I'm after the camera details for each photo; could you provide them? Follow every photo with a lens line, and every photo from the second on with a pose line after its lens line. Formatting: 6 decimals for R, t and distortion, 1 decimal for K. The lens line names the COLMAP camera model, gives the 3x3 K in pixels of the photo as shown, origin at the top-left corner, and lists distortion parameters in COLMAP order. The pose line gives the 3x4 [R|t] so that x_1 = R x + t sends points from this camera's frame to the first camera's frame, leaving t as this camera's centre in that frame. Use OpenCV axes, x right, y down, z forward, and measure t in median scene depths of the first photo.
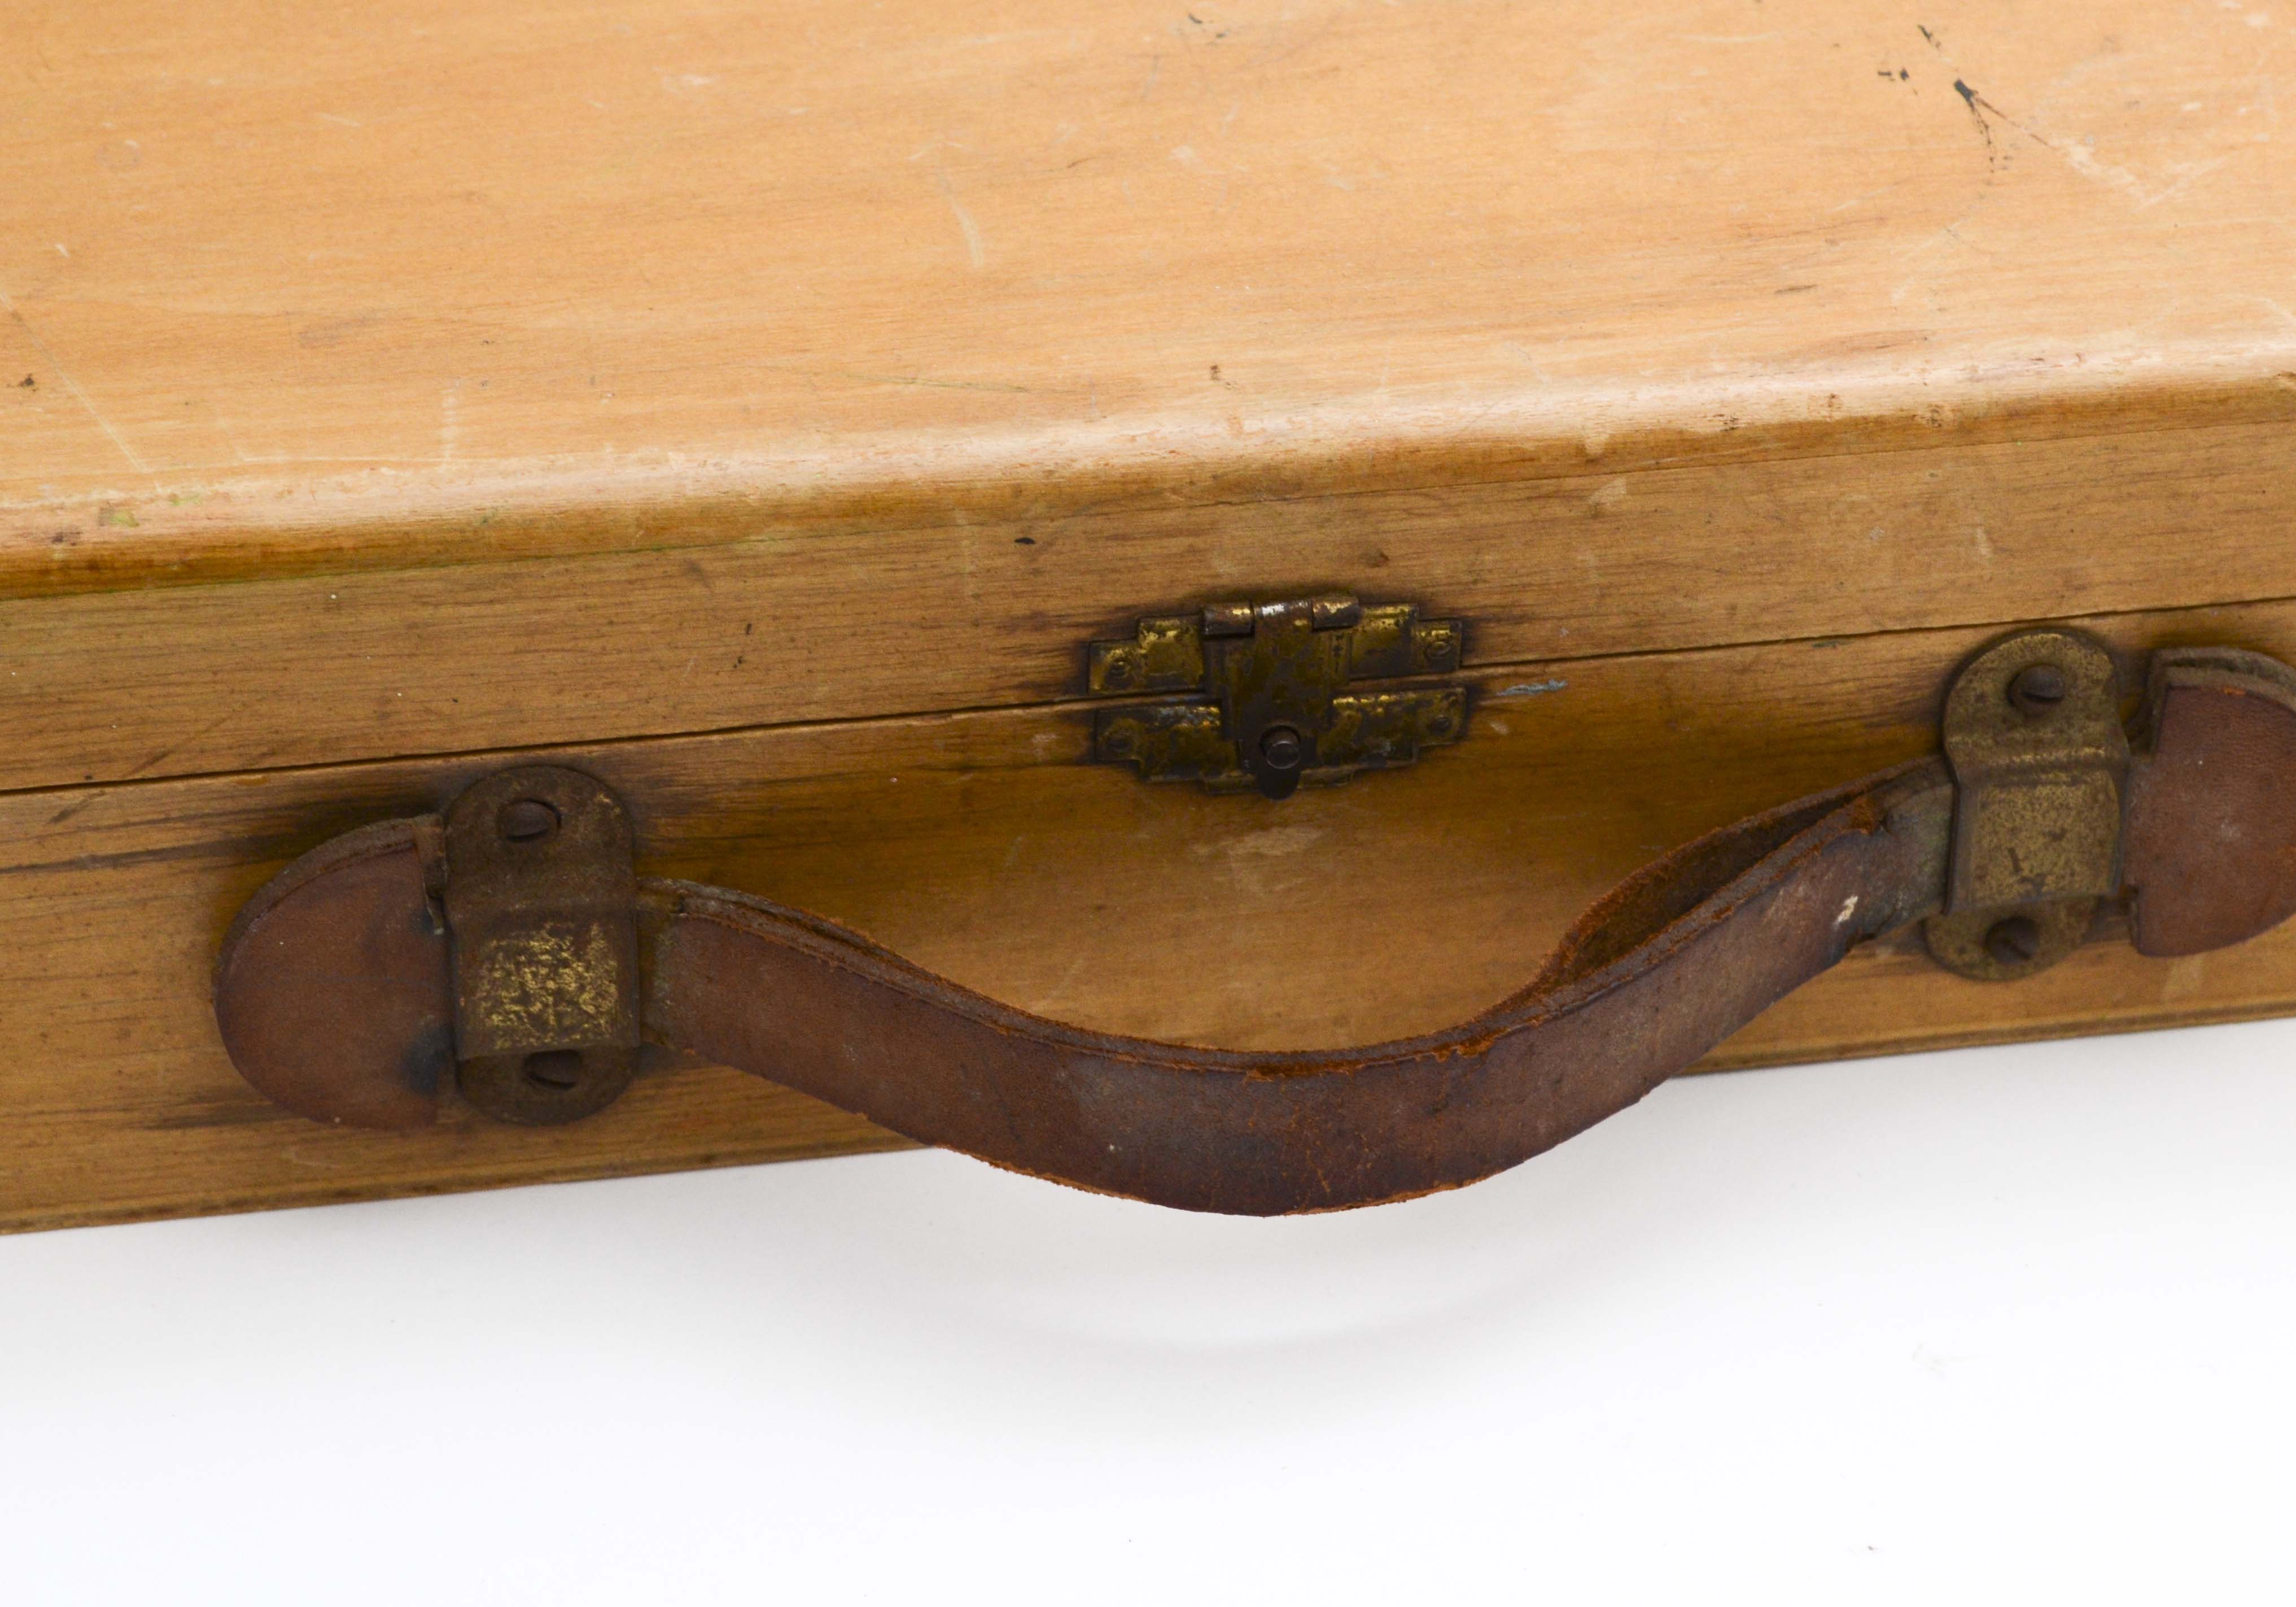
lens RADIAL K [[5882.4, 0, 1208.7], [0, 5882.4, 774.3], [0, 0, 1]] dist [0.021757, 0.043134]
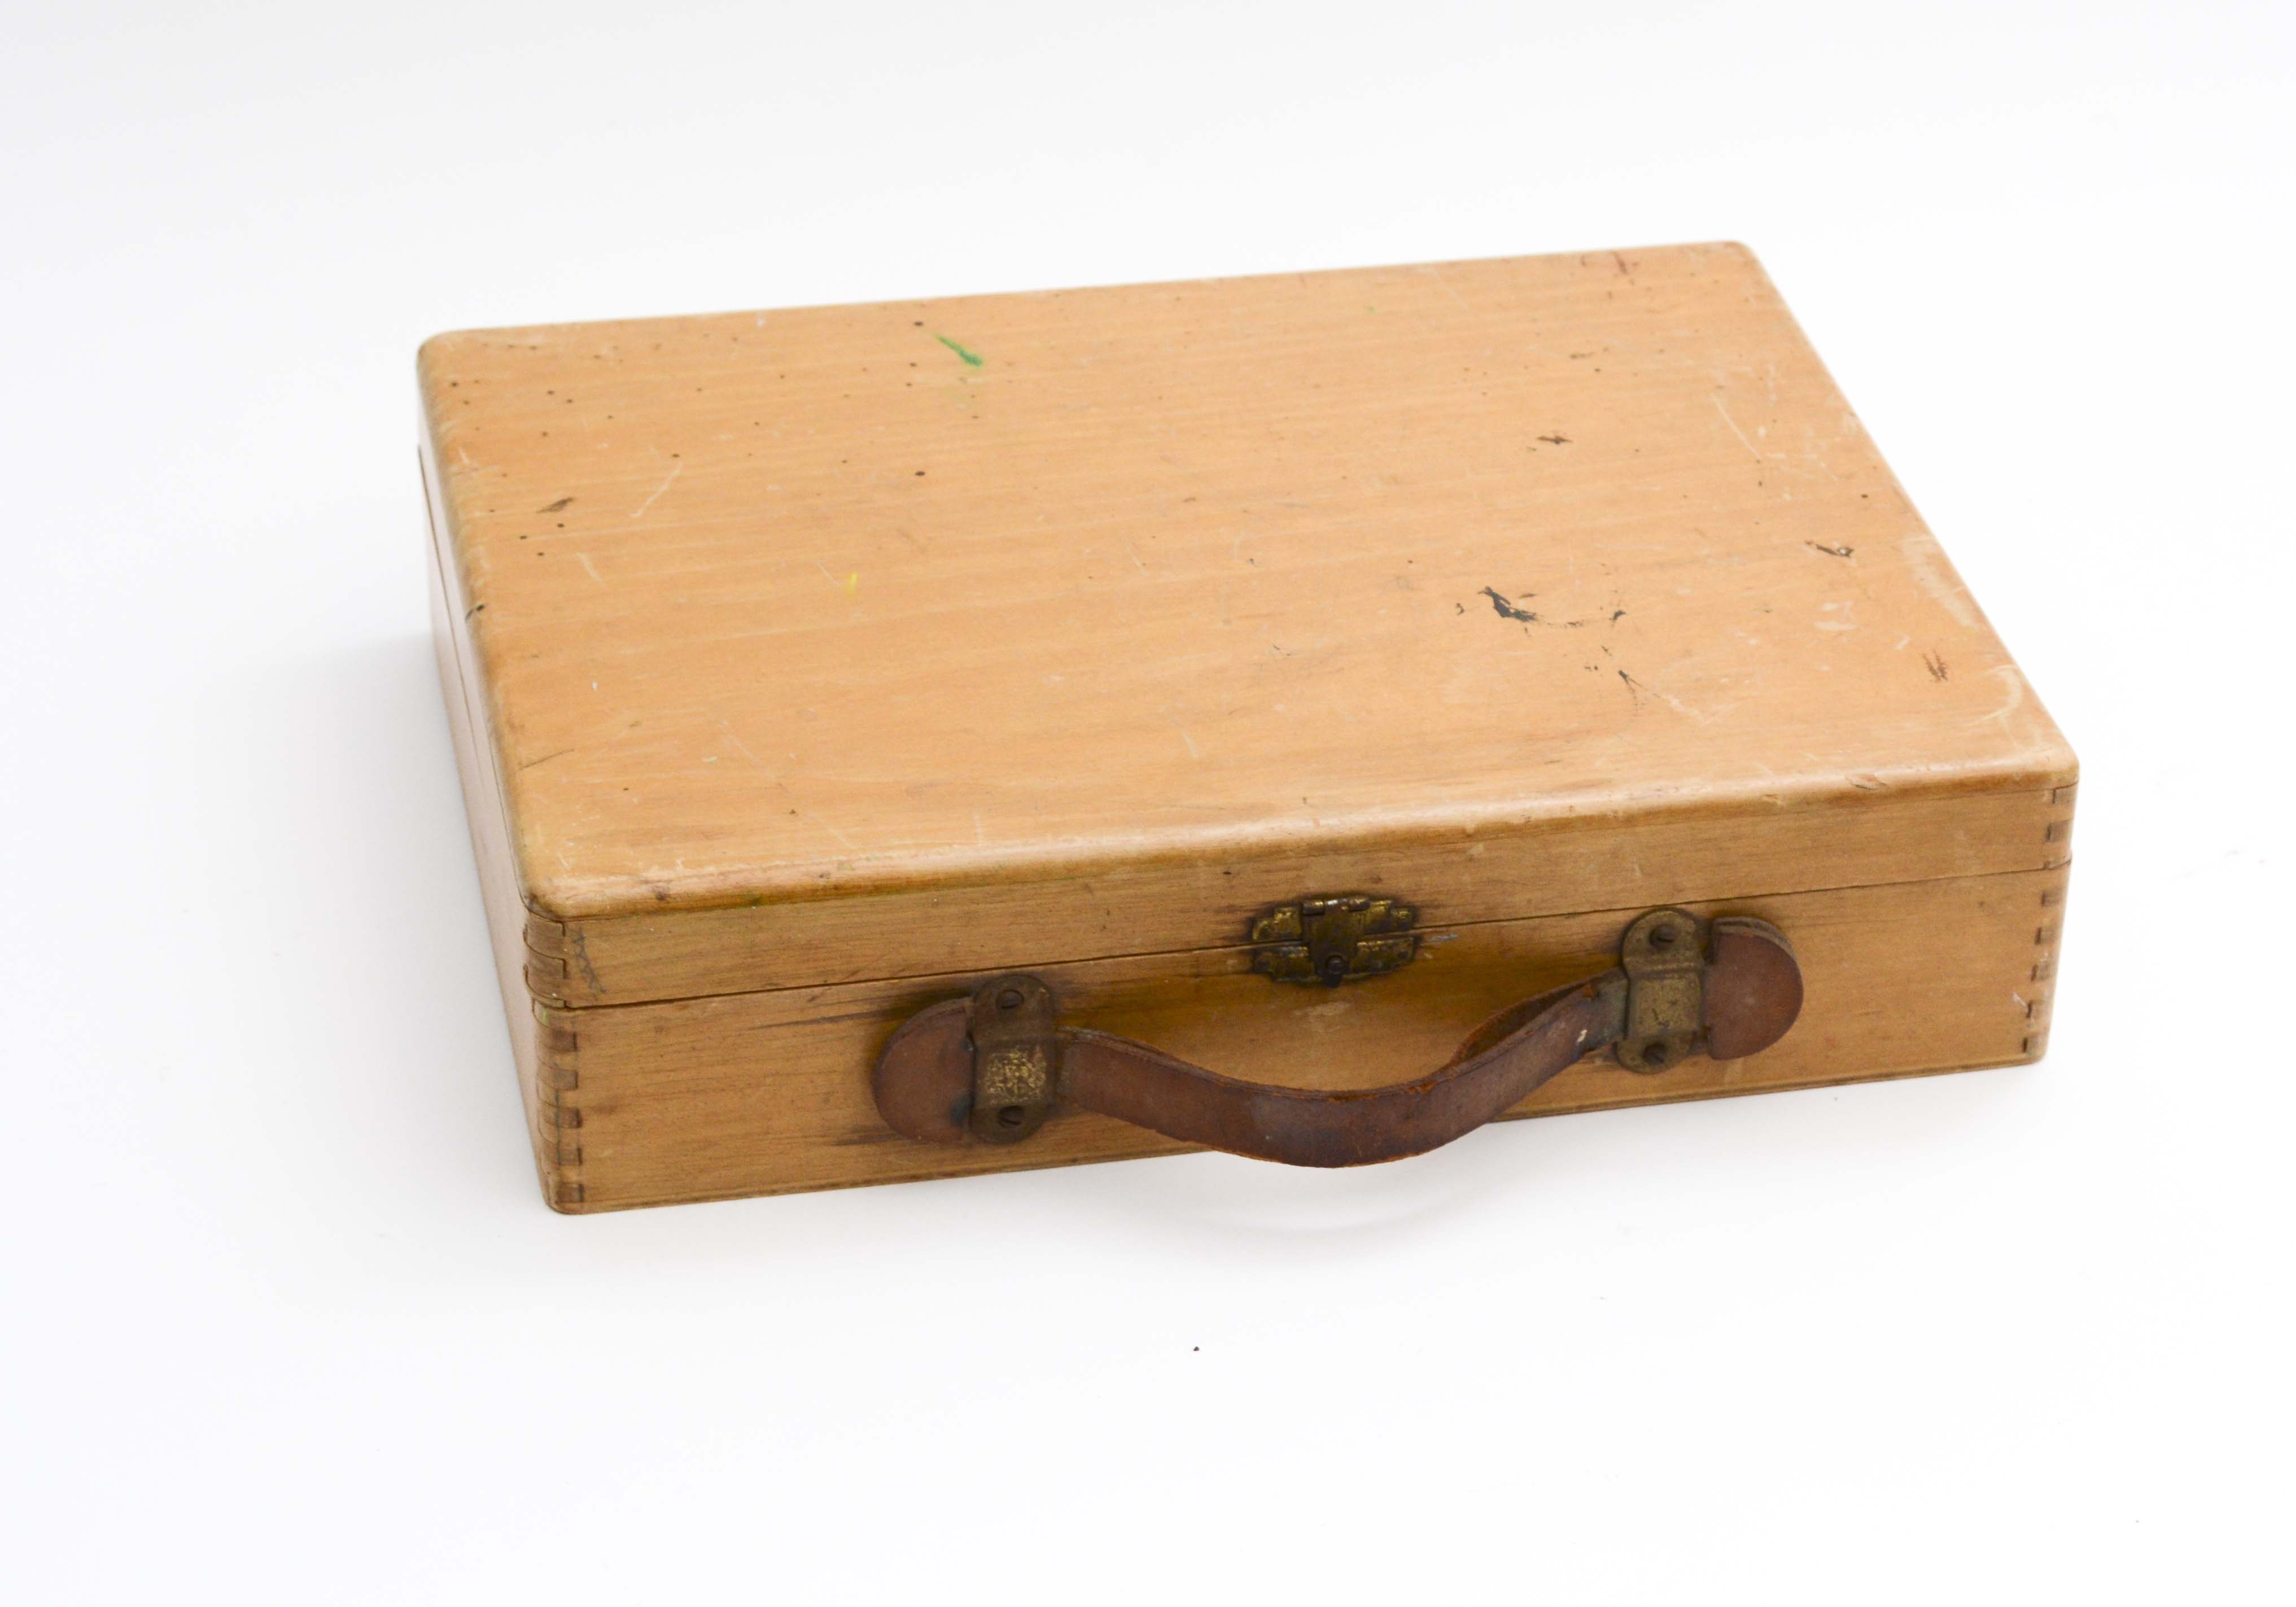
lens RADIAL K [[5543.5, 0, 1195.8], [0, 5543.5, 803.3], [0, 0, 1]] dist [0.030577, 0.090322]
pose [[0.998438, -0.015309, 0.053730, -0.157466], [0.020239, 0.995512, -0.092445, 0.132117], [-0.052074, 0.093388, 0.994267, -1.152672]]
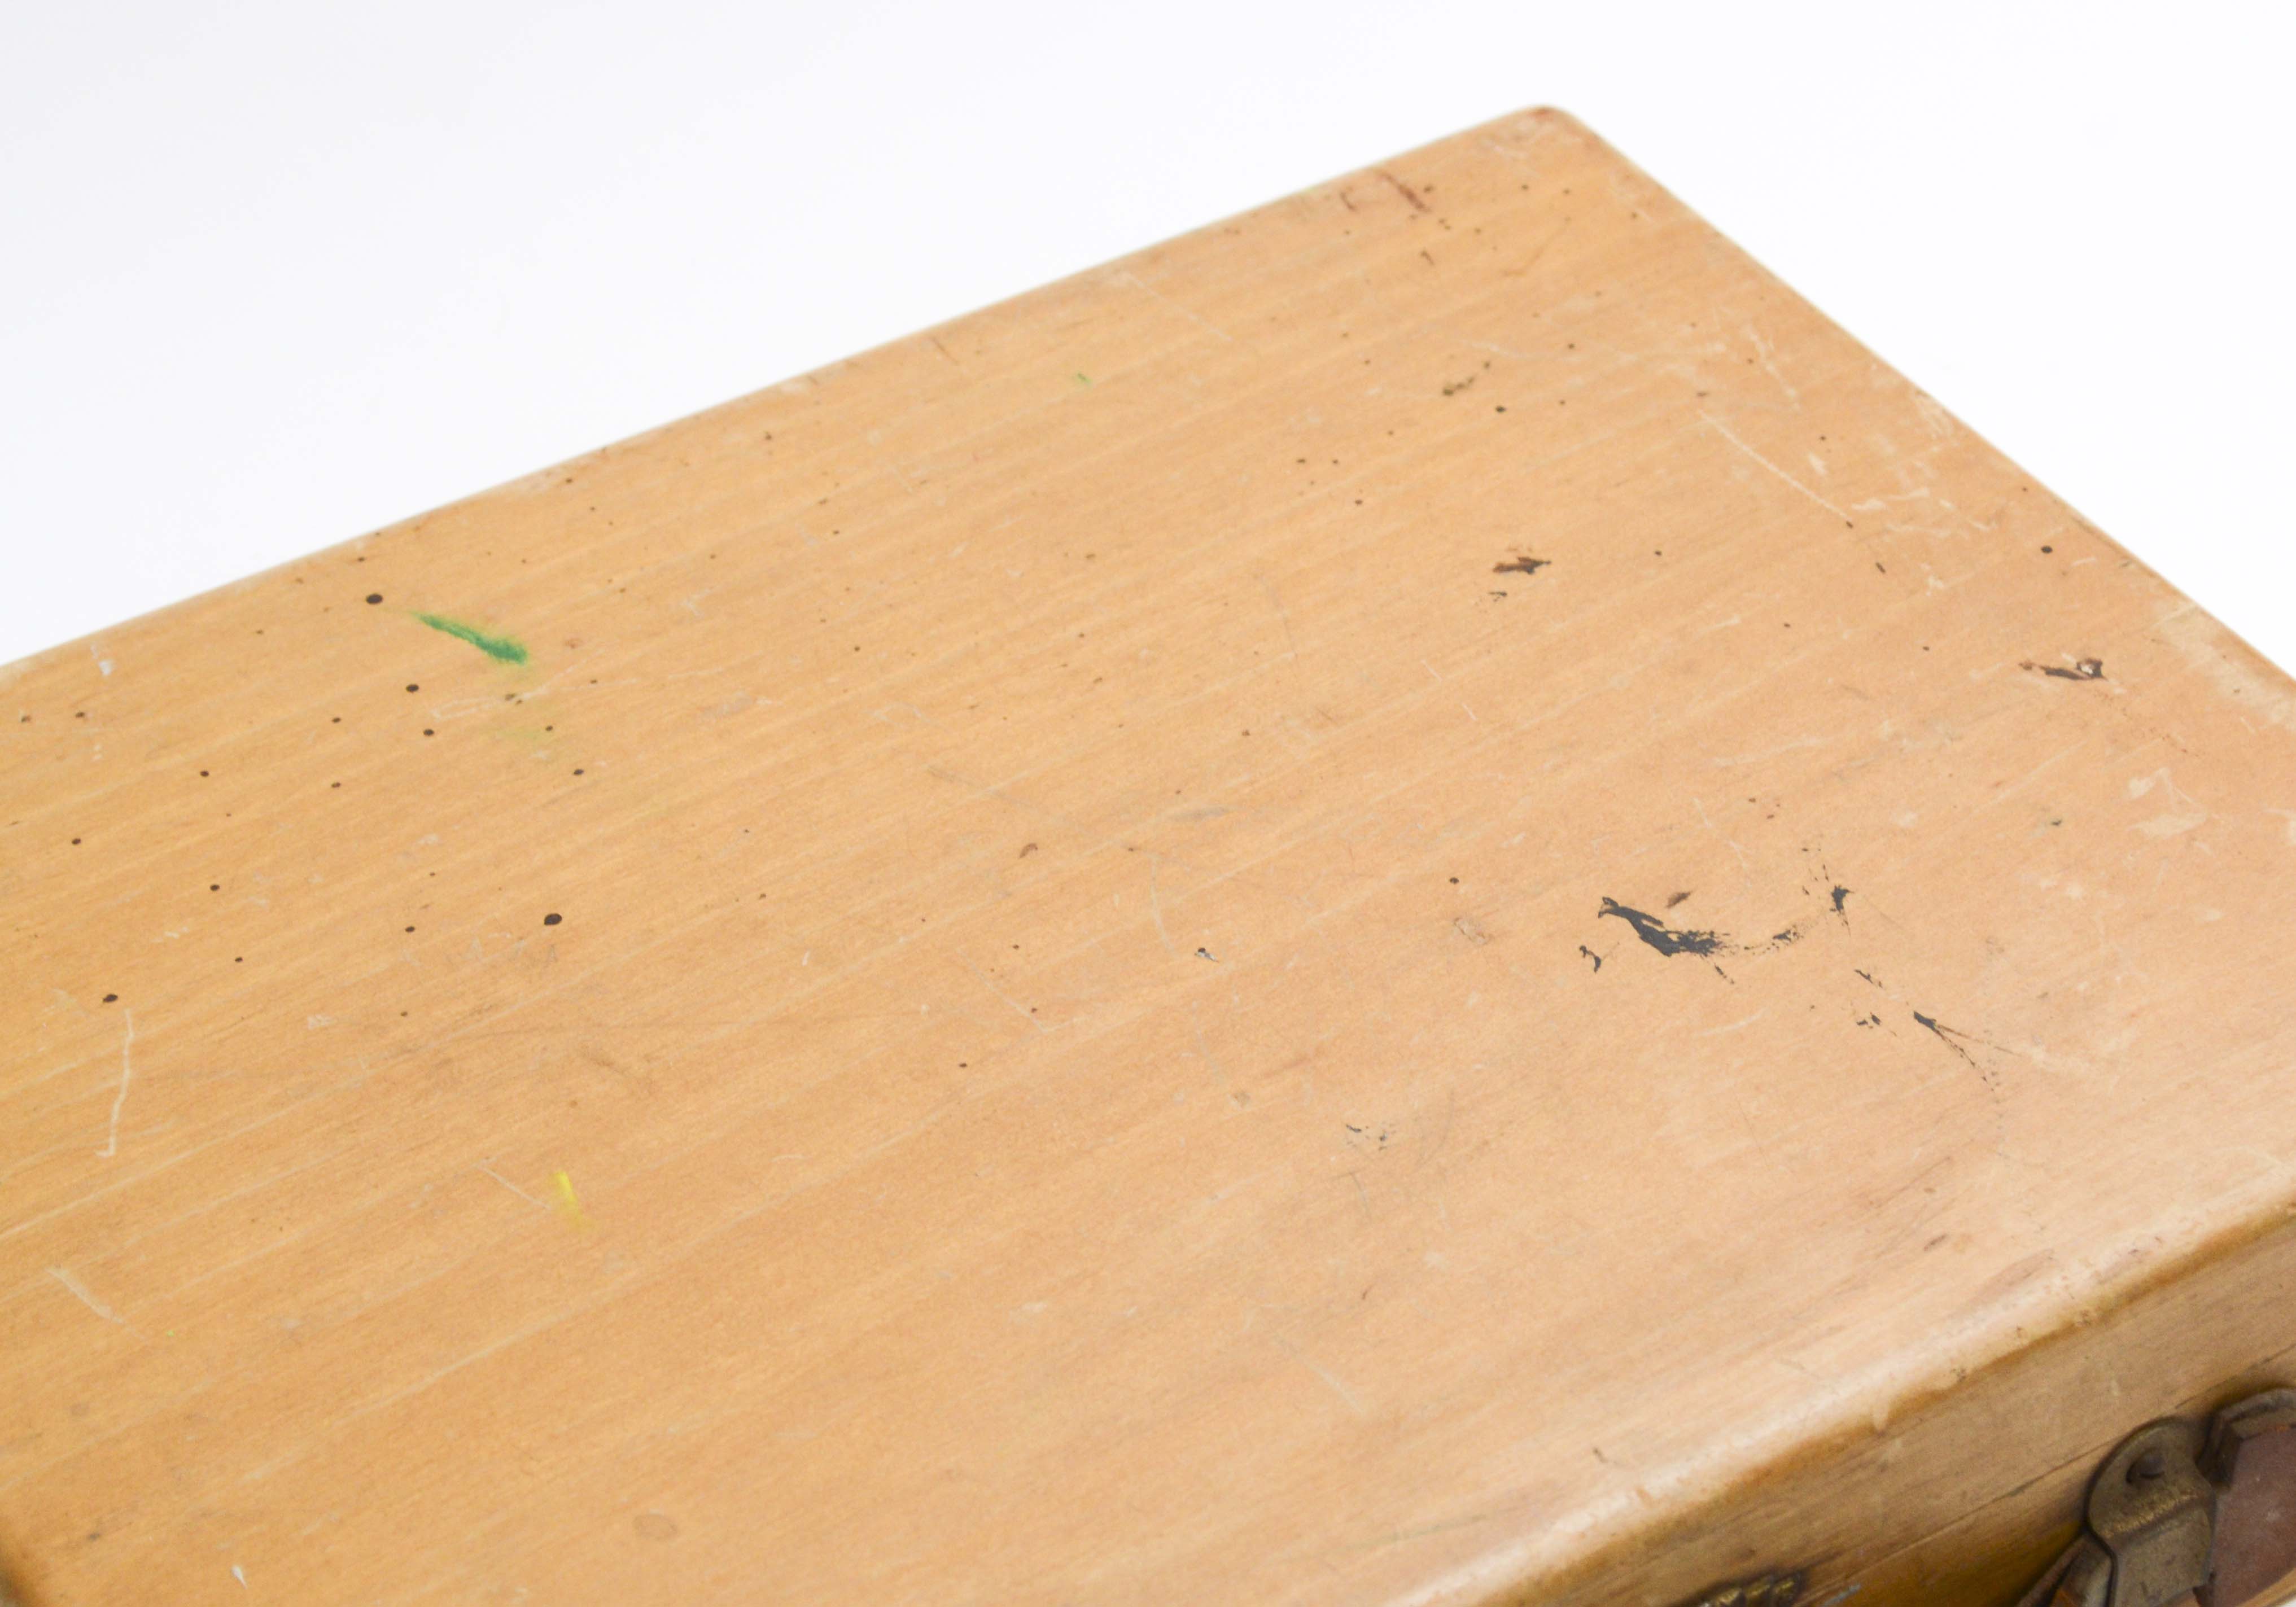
lens RADIAL K [[5882.4, 0, 1208.7], [0, 5882.4, 774.3], [0, 0, 1]] dist [0.021757, 0.043134]
pose [[0.907917, -0.269976, 0.320624, -0.446148], [0.259928, 0.962741, 0.074617, -0.327879], [-0.328823, 0.015593, 0.944263, -0.188401]]
